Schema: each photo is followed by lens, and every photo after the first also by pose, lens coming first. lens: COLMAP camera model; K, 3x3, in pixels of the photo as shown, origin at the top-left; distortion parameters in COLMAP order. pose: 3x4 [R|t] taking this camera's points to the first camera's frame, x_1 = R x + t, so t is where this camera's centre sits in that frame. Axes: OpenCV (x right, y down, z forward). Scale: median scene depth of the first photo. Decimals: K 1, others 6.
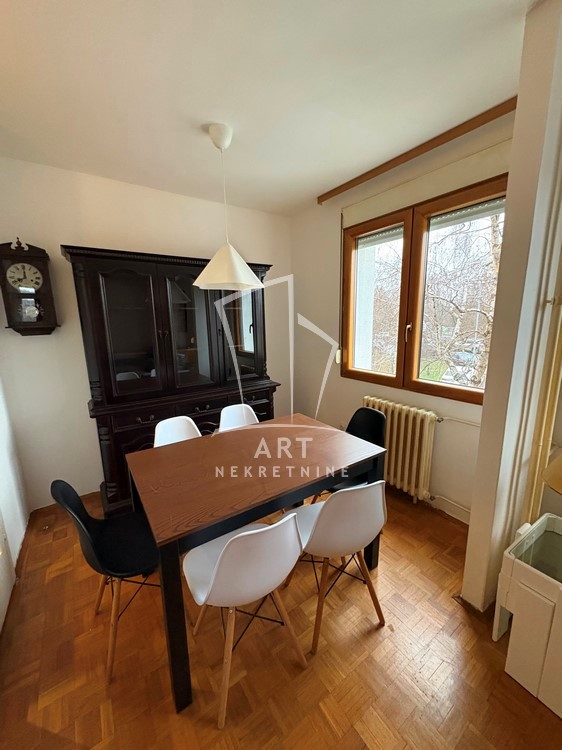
lens RADIAL K [[299.0, 0, 281.3], [0, 299.0, 374.0], [0, 0, 1]] dist [0.001509, 0.000006]
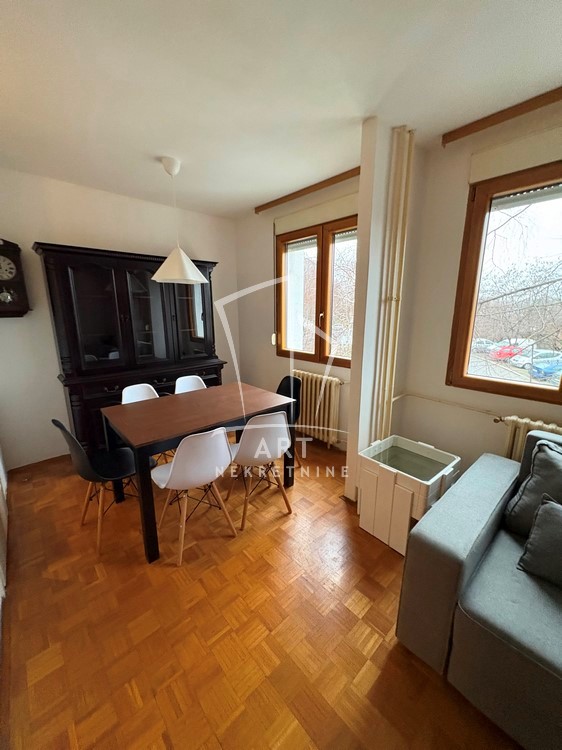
lens RADIAL K [[299.0, 0, 281.7], [0, 299.0, 375.1], [0, 0, 1]] dist [0.001509, 0.000006]
pose [[0.990441, -0.012460, 0.137374, 0.069714], [0.007988, 0.999422, 0.033055, 0.067428], [-0.137707, -0.031642, 0.989967, -0.319908]]
